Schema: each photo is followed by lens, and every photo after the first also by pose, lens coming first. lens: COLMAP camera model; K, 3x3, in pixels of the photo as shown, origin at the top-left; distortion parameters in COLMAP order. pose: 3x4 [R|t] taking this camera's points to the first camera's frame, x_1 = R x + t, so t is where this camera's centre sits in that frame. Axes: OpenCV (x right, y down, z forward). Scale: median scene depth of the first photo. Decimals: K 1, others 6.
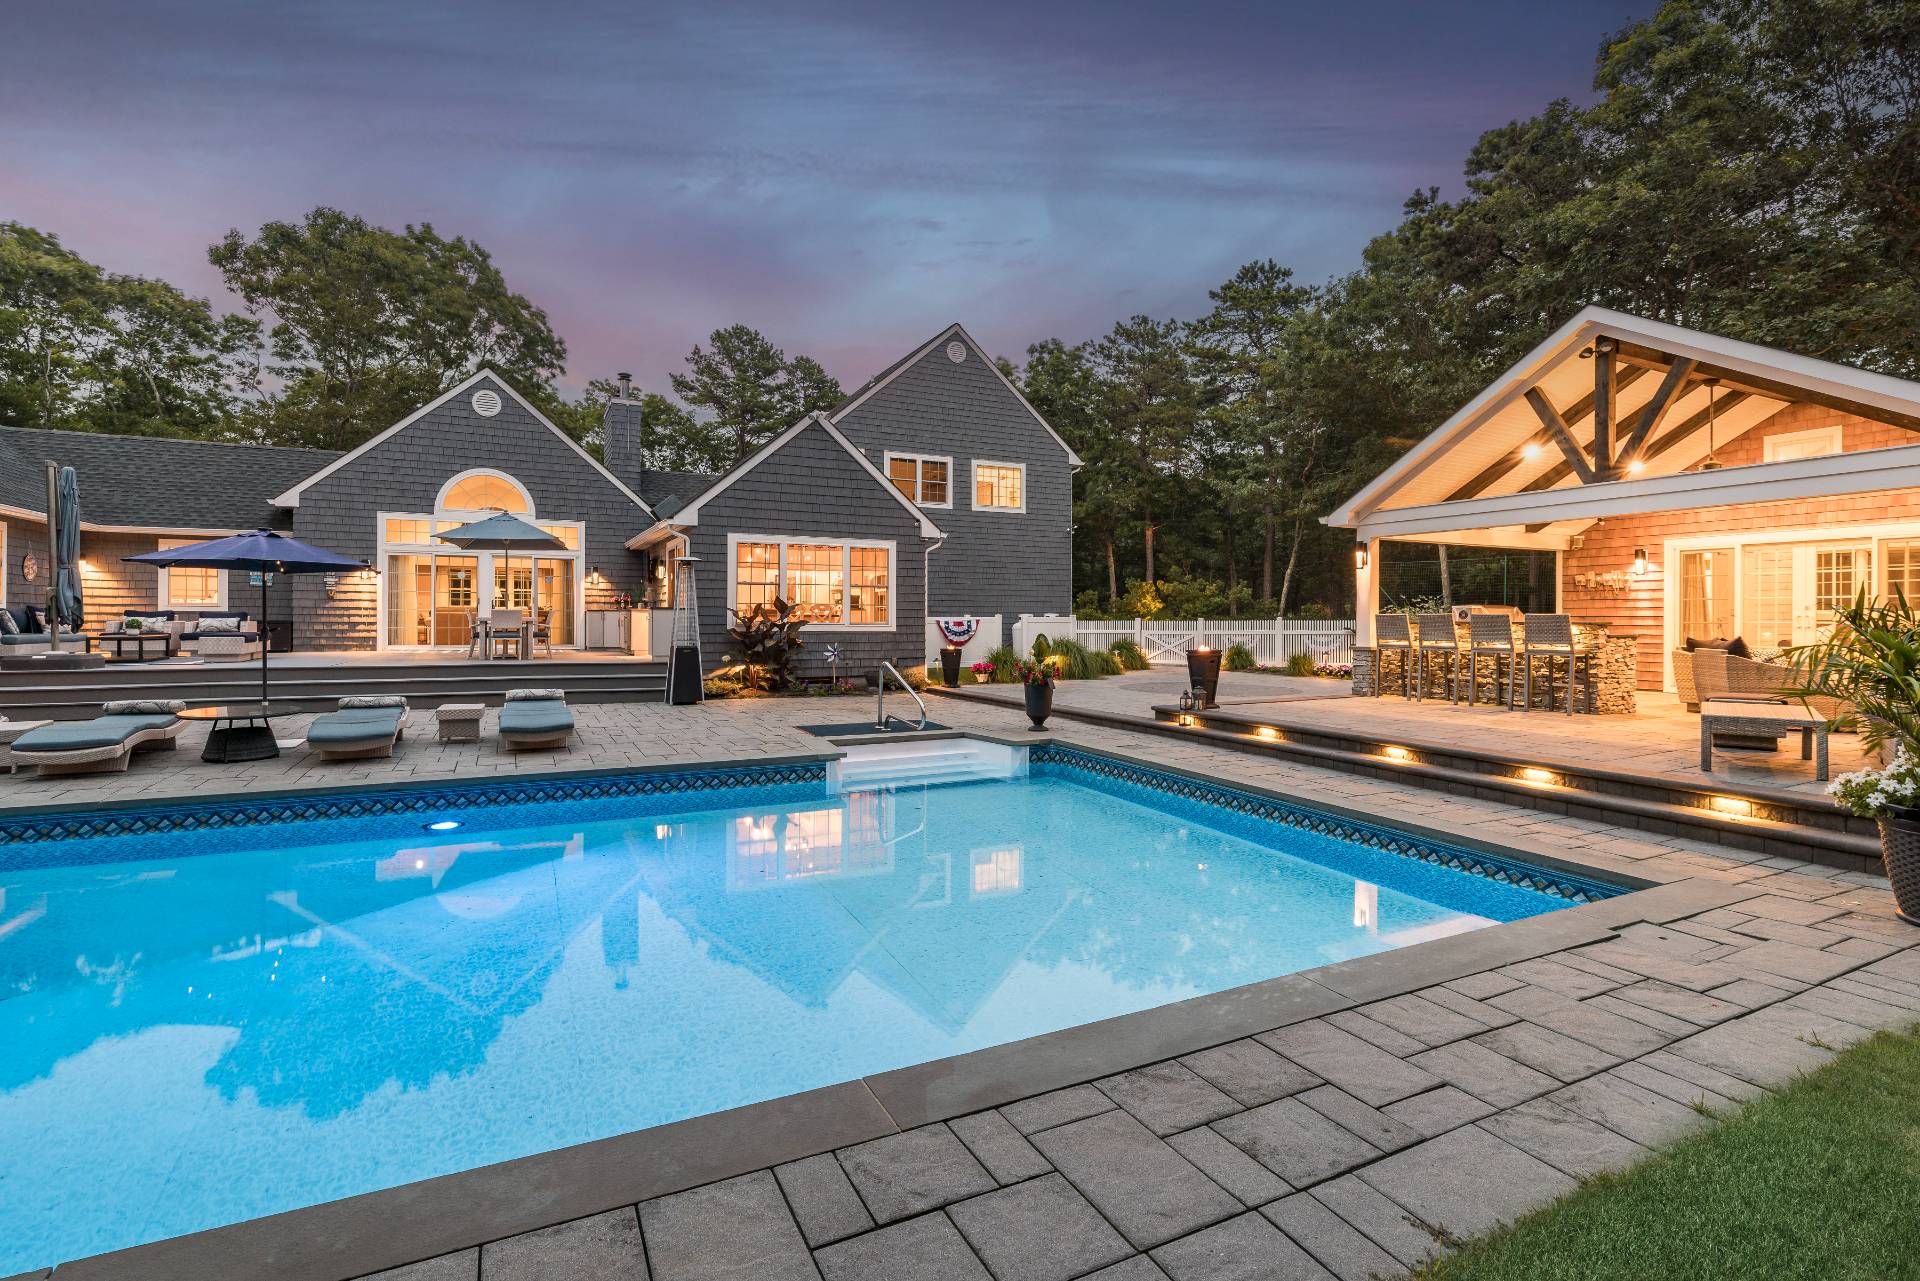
lens RADIAL K [[874.6, 0, 948.3], [0, 874.6, 620.7], [0, 0, 1]] dist [-0.006660, 0.000693]
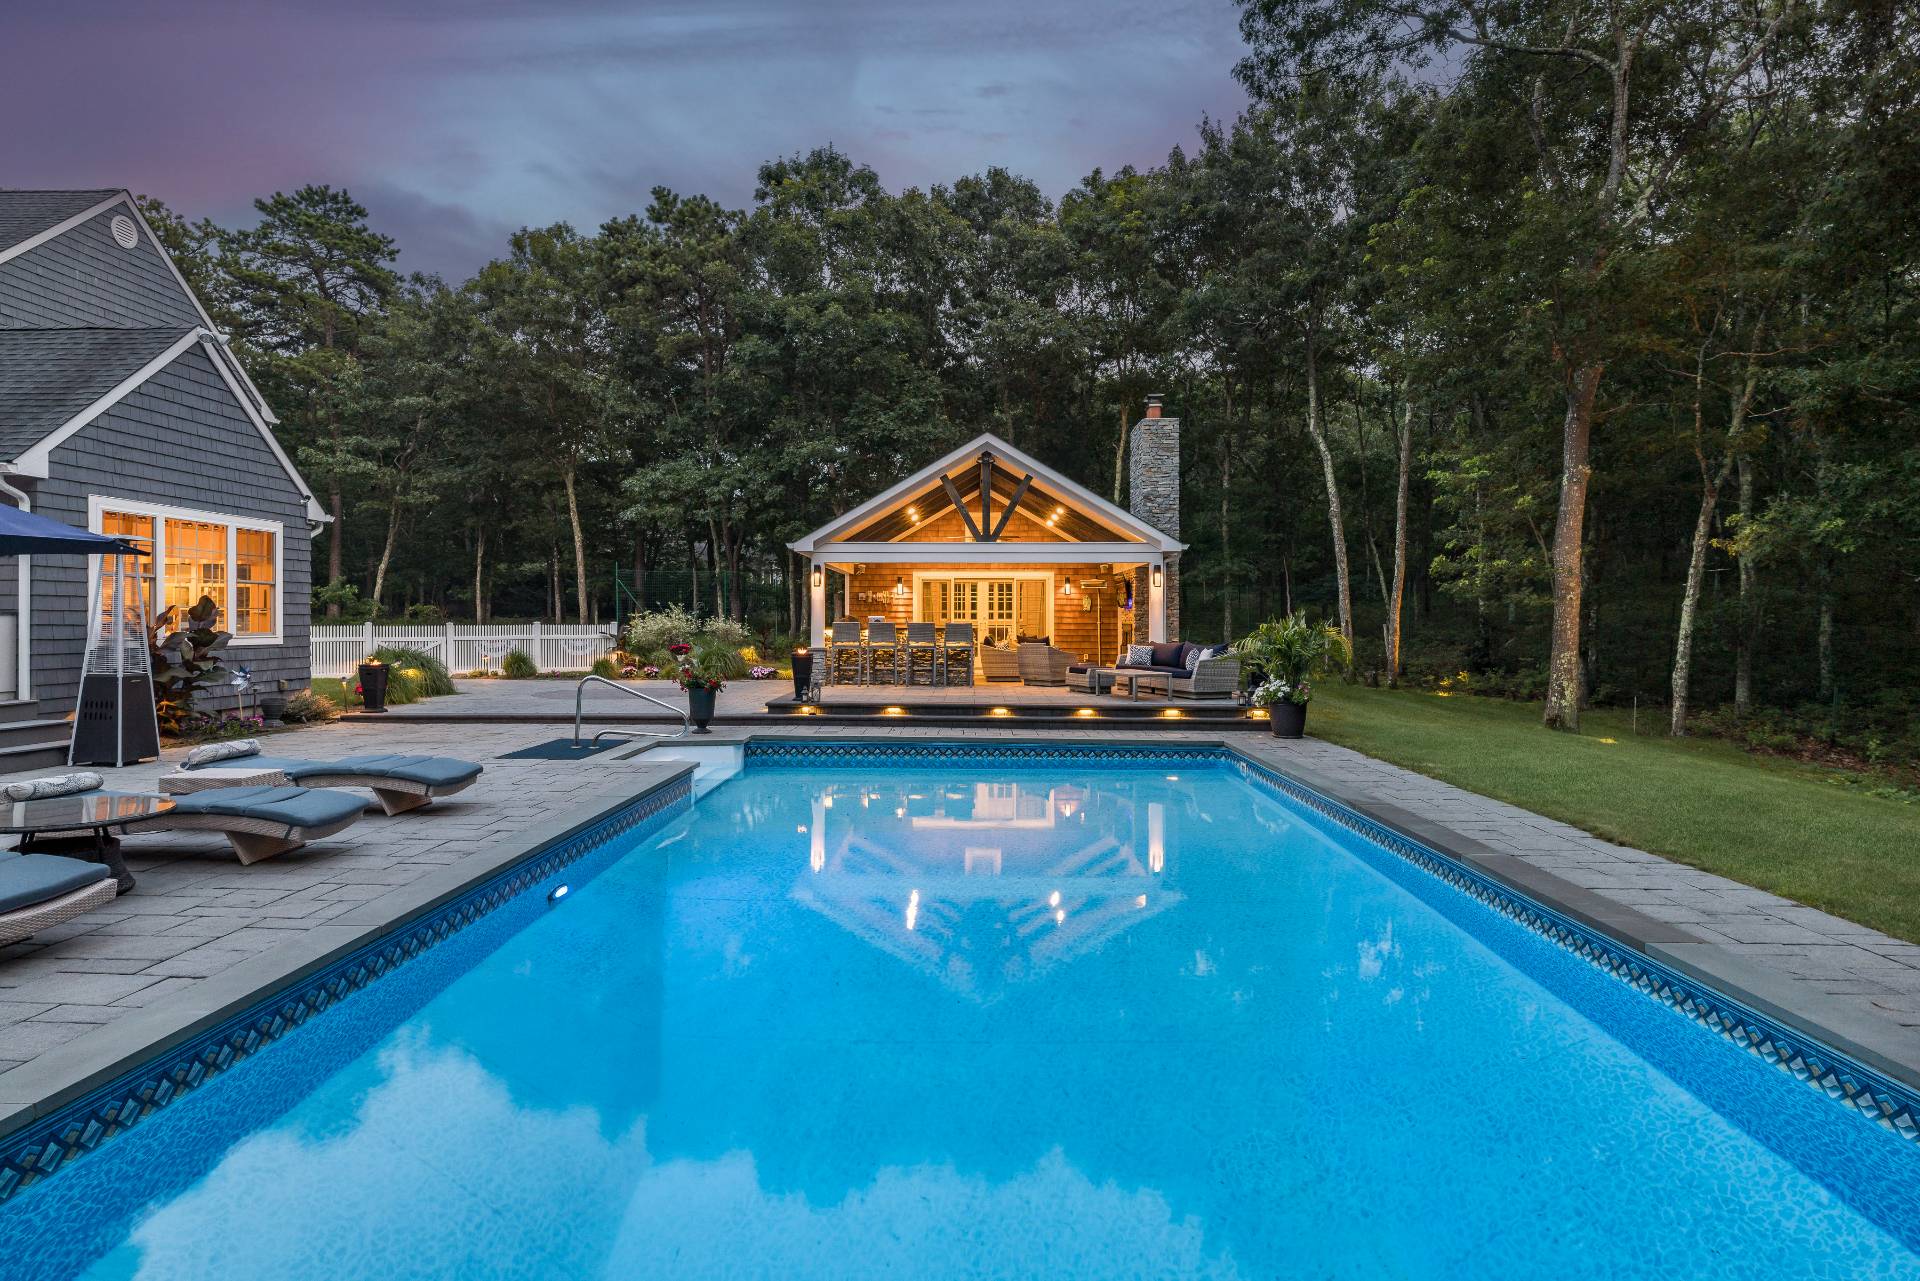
lens RADIAL K [[1014.2, 0, 925.8], [0, 1014.2, 622.3], [0, 0, 1]] dist [0.004069, 0.001460]
pose [[0.491322, -0.003032, 0.870973, -0.599595], [0.000300, 0.999994, 0.003312, -0.009859], [-0.870978, -0.001366, 0.491320, 0.107463]]
